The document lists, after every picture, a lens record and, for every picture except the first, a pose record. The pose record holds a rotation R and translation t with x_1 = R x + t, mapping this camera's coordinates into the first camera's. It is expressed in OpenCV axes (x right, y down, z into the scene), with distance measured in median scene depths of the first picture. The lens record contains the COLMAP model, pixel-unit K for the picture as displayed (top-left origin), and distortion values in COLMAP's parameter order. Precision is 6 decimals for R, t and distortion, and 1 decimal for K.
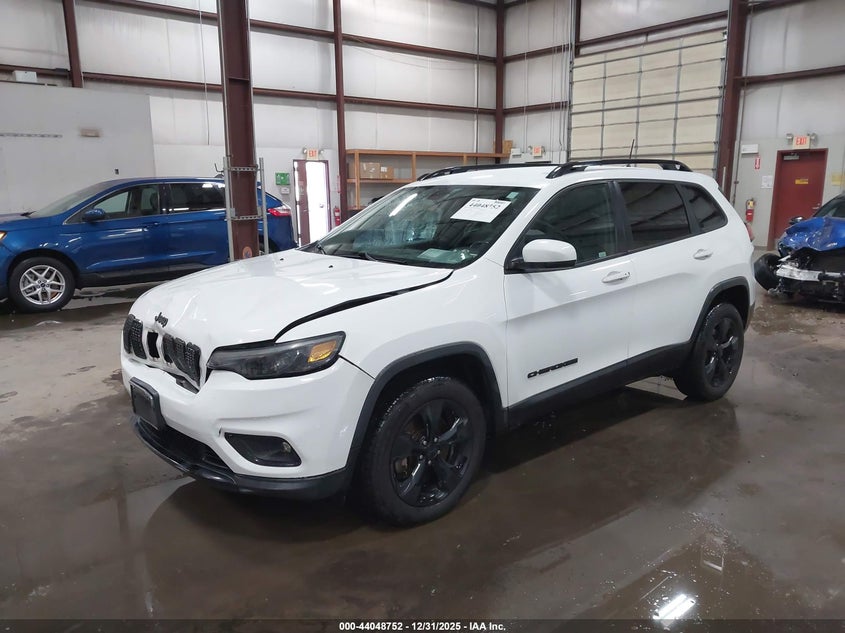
lens RADIAL K [[675.3, 0, 422.3], [0, 675.3, 319.4], [0, 0, 1]] dist [0.012812, -0.015971]
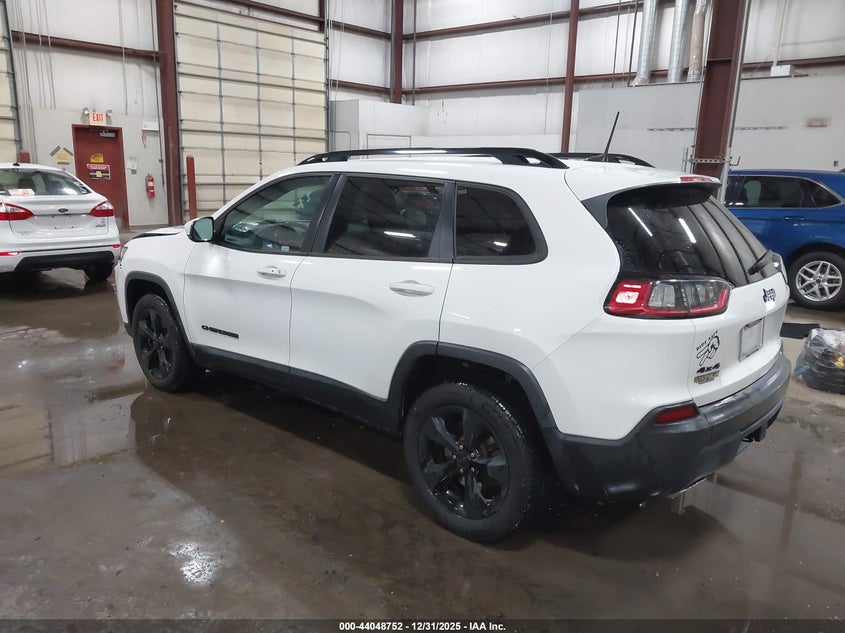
lens RADIAL K [[675.3, 0, 422.7], [0, 675.3, 317.3], [0, 0, 1]] dist [0.012812, -0.015971]
pose [[0.151789, 0.232301, -0.960727, 1.179997], [-0.224375, 0.954713, 0.195397, -0.222391], [0.962609, 0.185904, 0.197038, 0.964835]]
